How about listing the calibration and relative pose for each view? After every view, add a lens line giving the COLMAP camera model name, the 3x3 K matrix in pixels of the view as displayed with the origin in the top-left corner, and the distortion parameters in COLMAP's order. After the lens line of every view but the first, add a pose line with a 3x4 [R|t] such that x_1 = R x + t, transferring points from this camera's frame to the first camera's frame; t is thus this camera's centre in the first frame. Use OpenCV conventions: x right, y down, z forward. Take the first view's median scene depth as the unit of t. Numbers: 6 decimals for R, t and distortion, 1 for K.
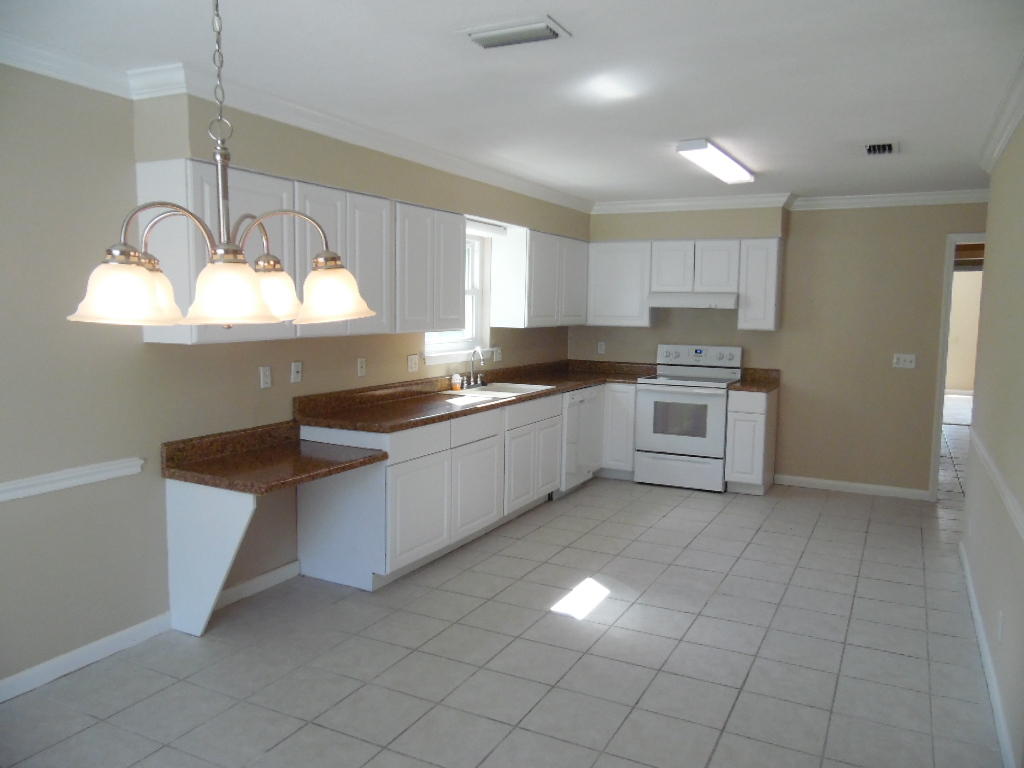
lens RADIAL K [[769.9, 0, 516.3], [0, 769.9, 381.9], [0, 0, 1]] dist [-0.031529, 0.073389]
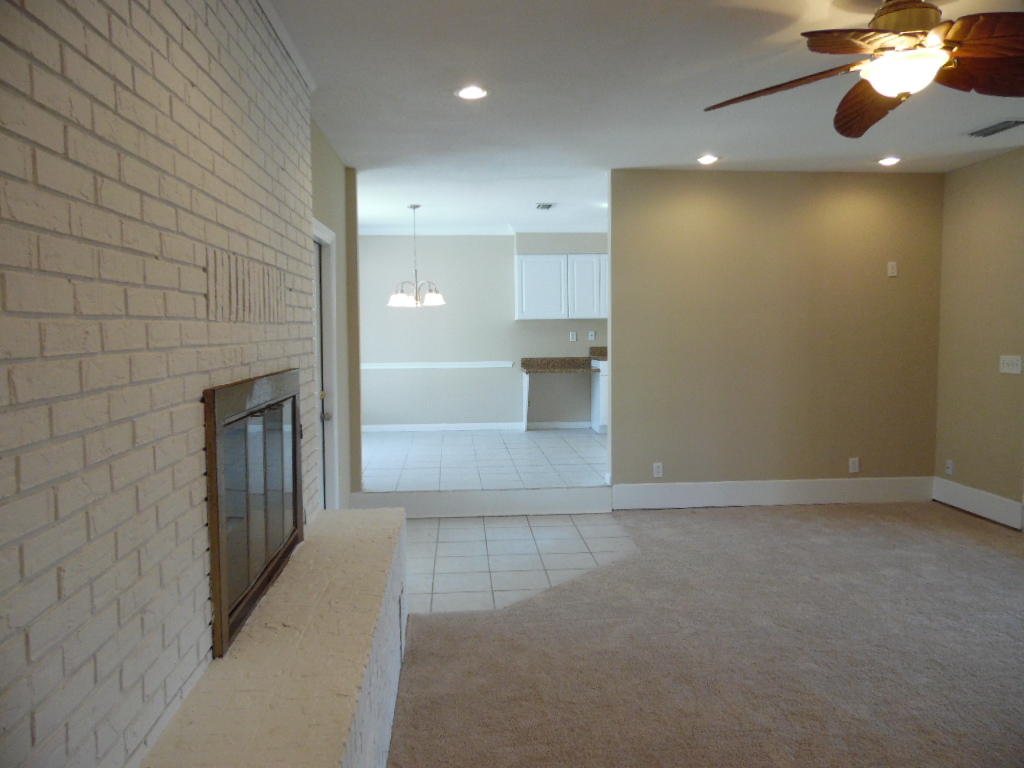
lens RADIAL K [[764.2, 0, 512.0], [0, 764.2, 384.0], [0, 0, 1]] dist [0.011348, 0.007862]
pose [[0.532107, 0.044604, -0.845501, 1.638553], [-0.069545, 0.997539, 0.008858, 0.136946], [0.843816, 0.054087, 0.533900, -0.412214]]
